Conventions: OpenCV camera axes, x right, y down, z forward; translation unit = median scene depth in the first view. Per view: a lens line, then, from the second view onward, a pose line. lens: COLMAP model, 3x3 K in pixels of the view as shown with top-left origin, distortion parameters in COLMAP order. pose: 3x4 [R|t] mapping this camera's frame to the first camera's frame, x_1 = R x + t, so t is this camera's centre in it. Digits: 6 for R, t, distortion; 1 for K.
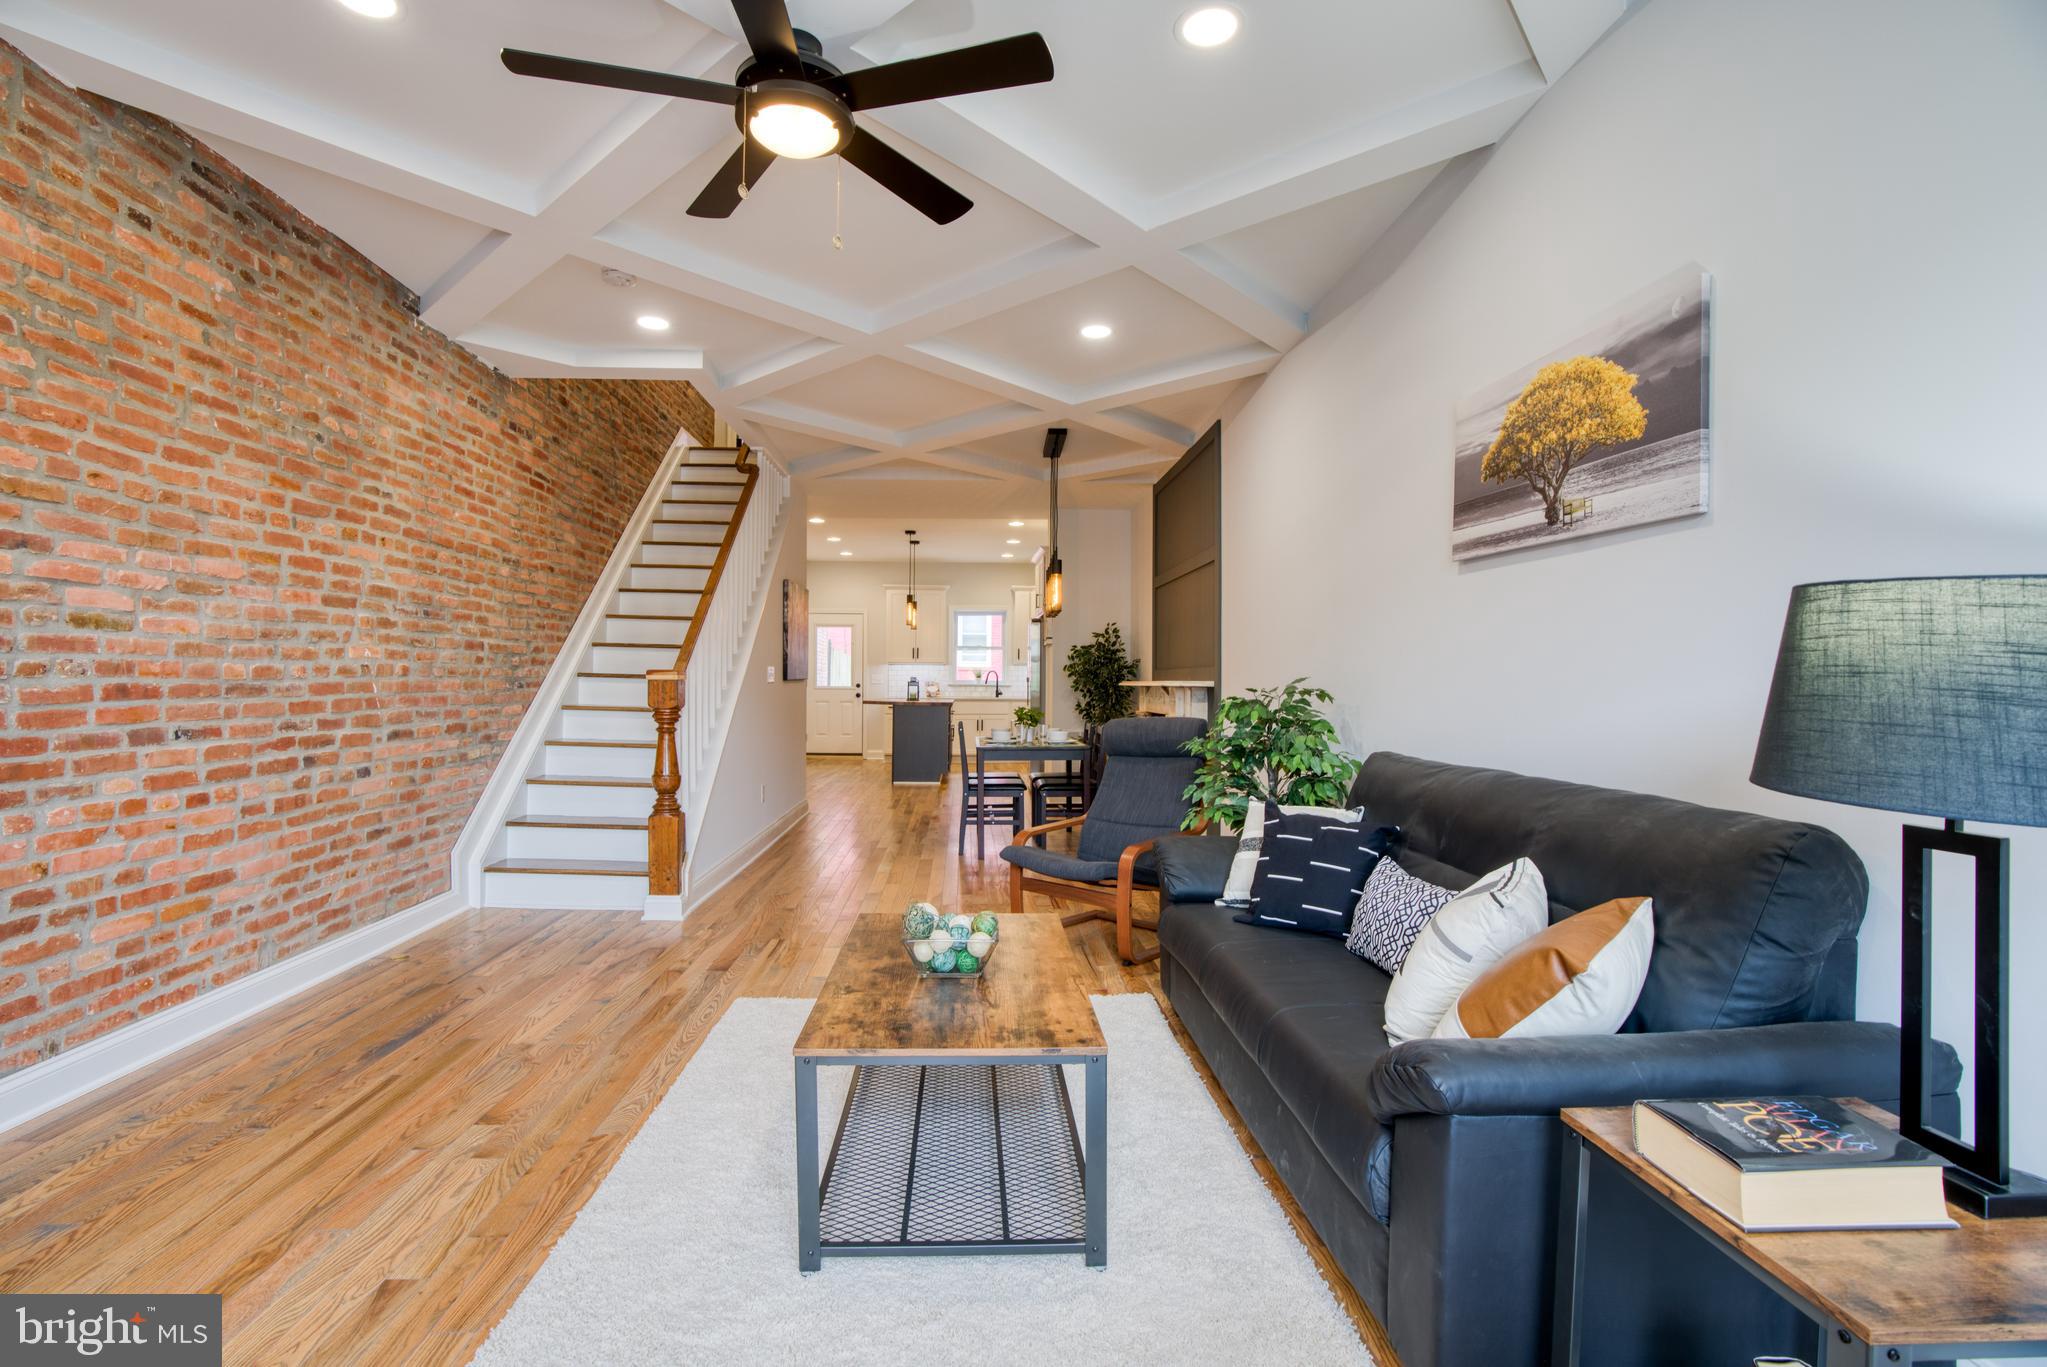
lens RADIAL K [[933.2, 0, 1016.7], [0, 933.2, 700.5], [0, 0, 1]] dist [-0.067815, 0.024688]
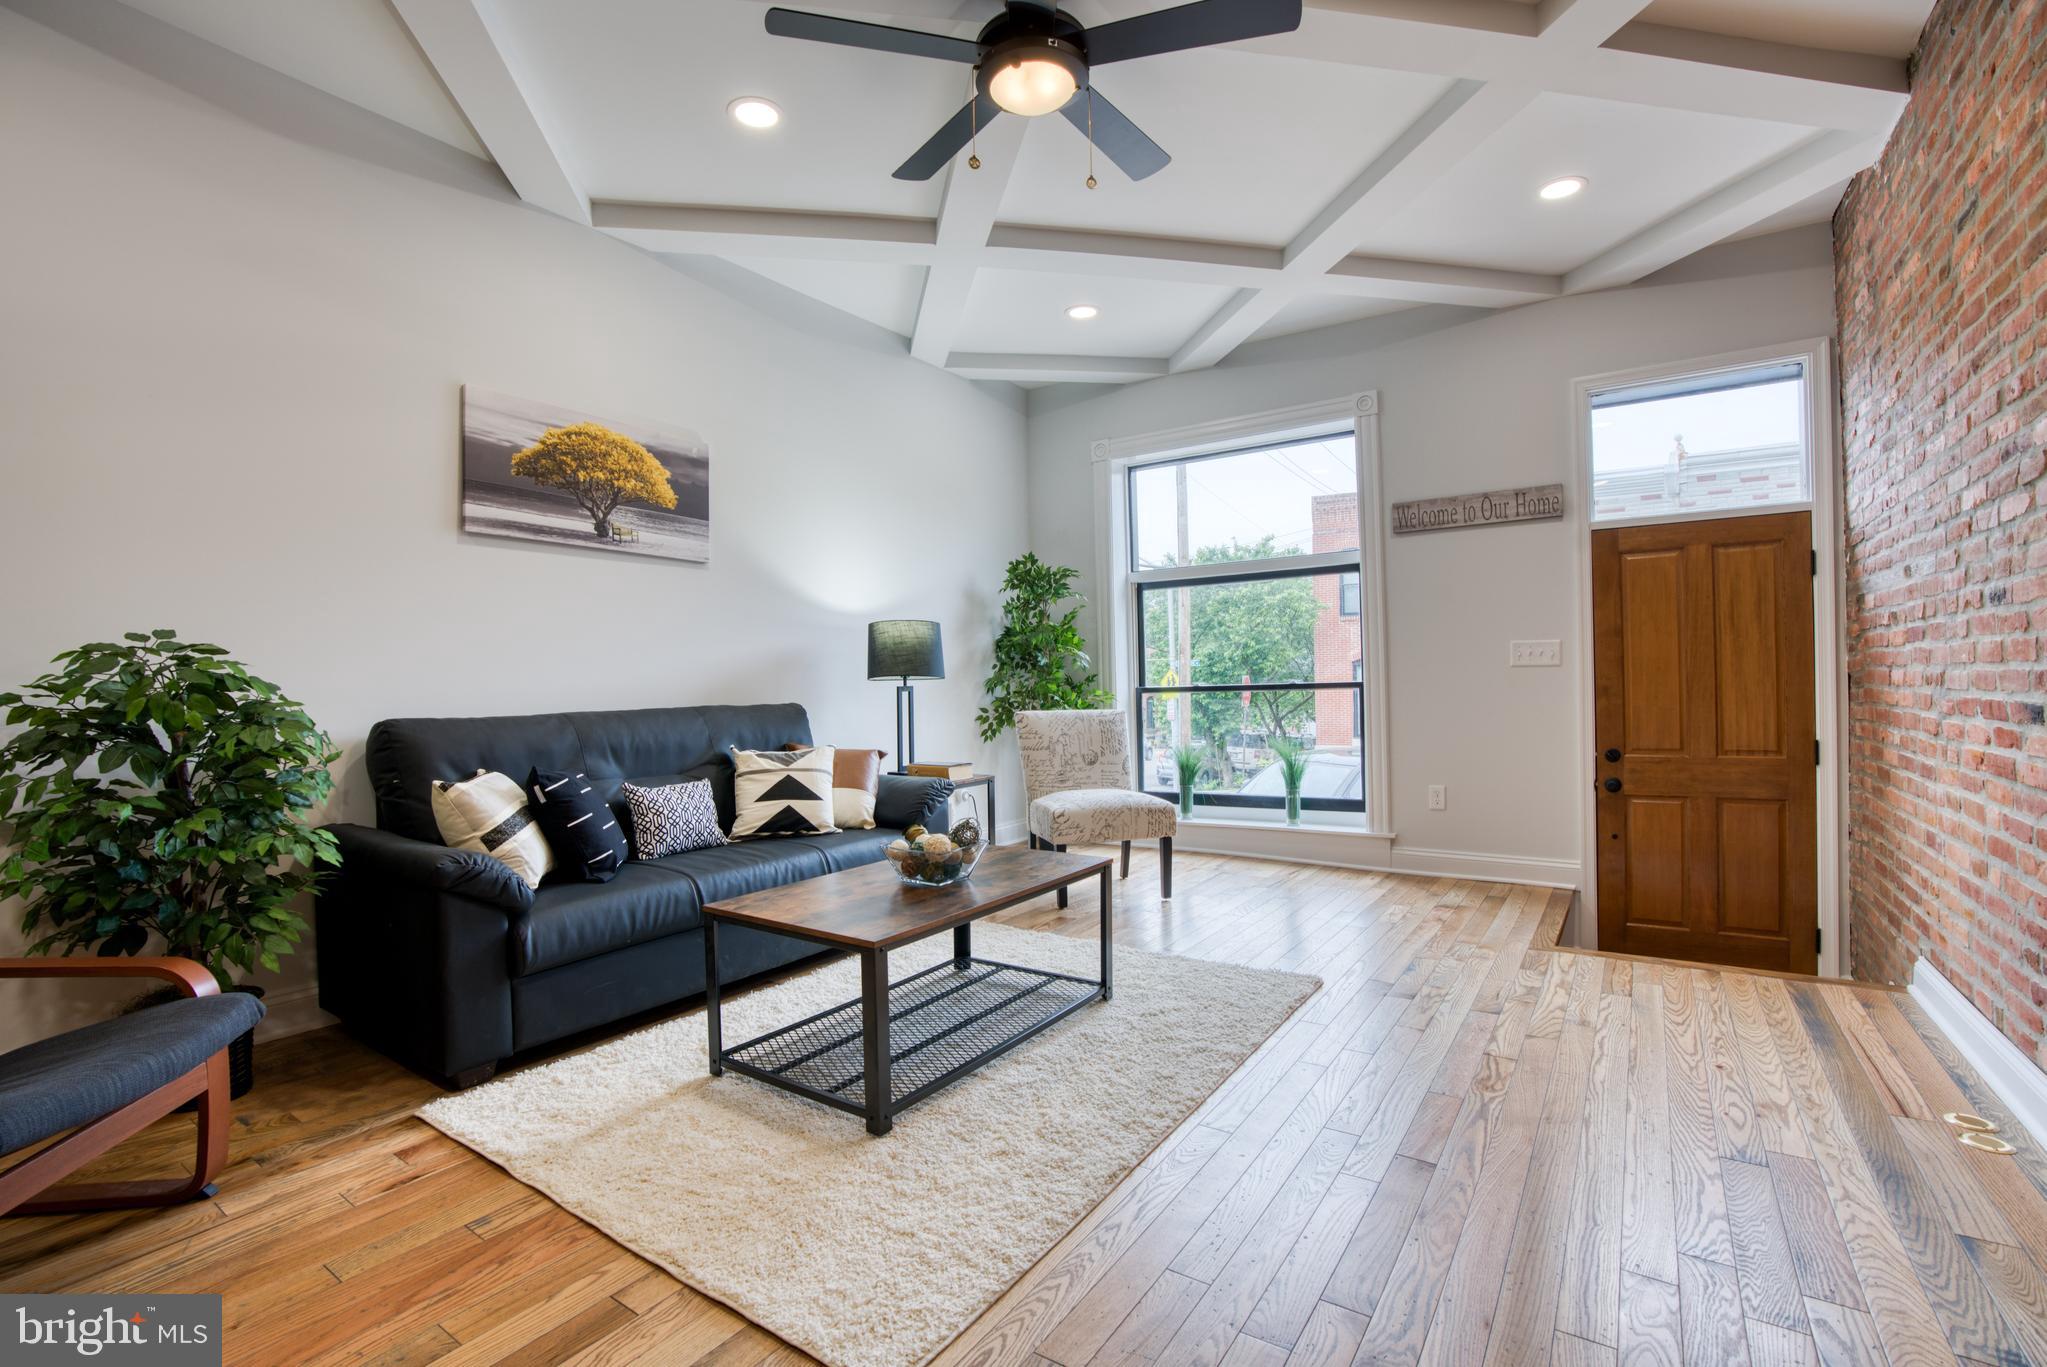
lens RADIAL K [[933.2, 0, 997.5], [0, 933.2, 685.6], [0, 0, 1]] dist [-0.067815, 0.024688]
pose [[-0.785736, -0.000815, 0.618561, -0.375075], [0.023974, 0.999208, 0.031770, 0.005047], [-0.618097, 0.039792, -0.785094, 0.822535]]
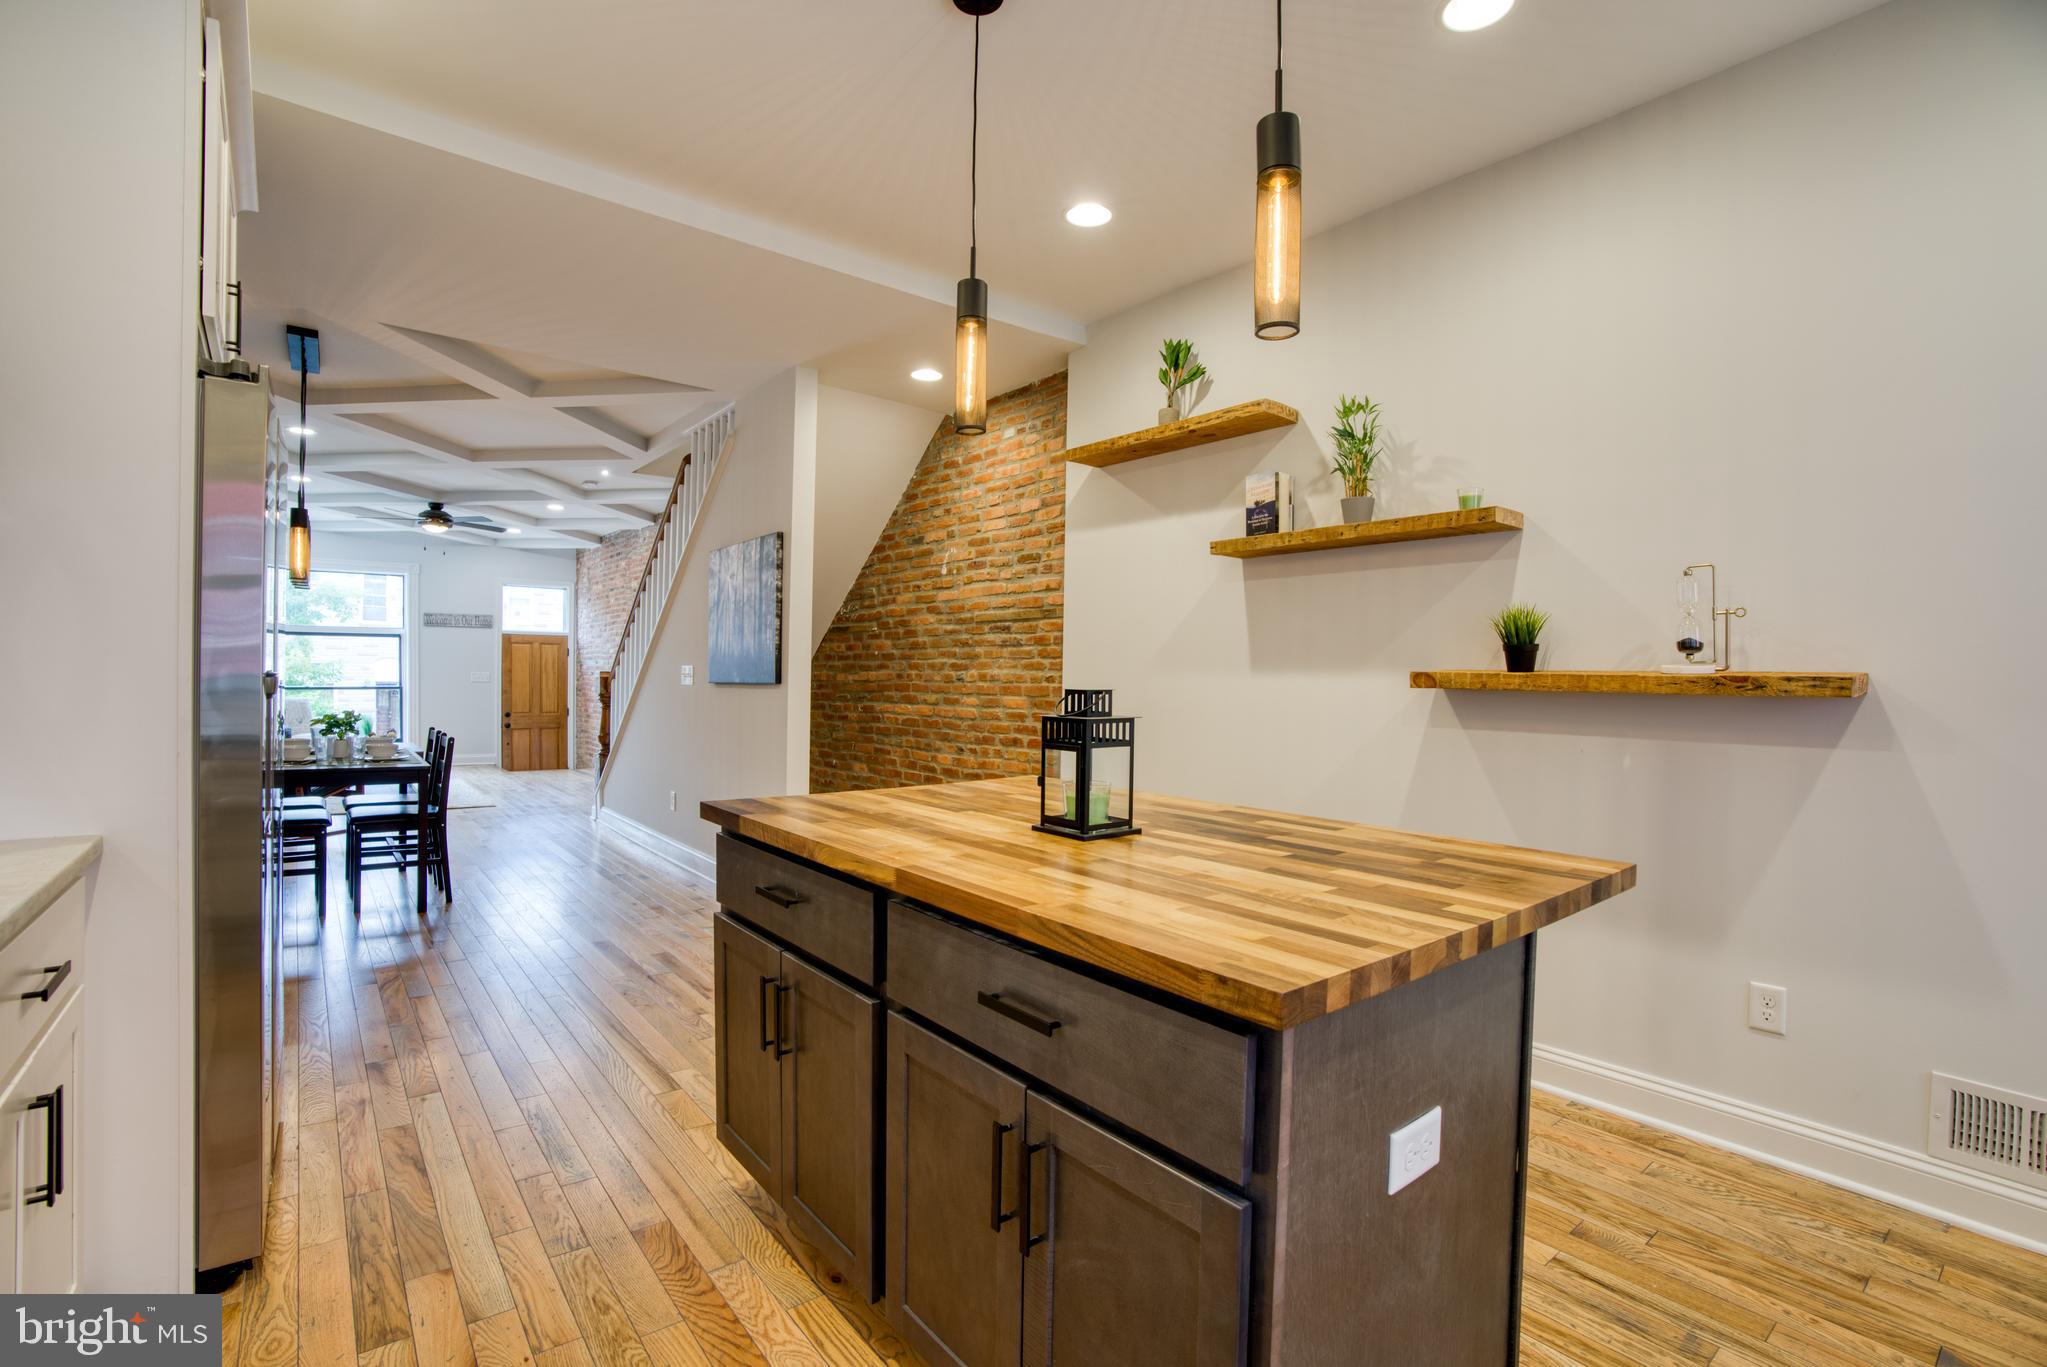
lens RADIAL K [[933.2, 0, 1012.4], [0, 933.2, 695.0], [0, 0, 1]] dist [-0.067815, 0.024688]
pose [[-0.814932, -0.012788, -0.579415, -0.013228], [-0.037846, 0.998797, 0.031185, -0.061717], [0.578319, 0.047343, -0.814436, 2.410737]]
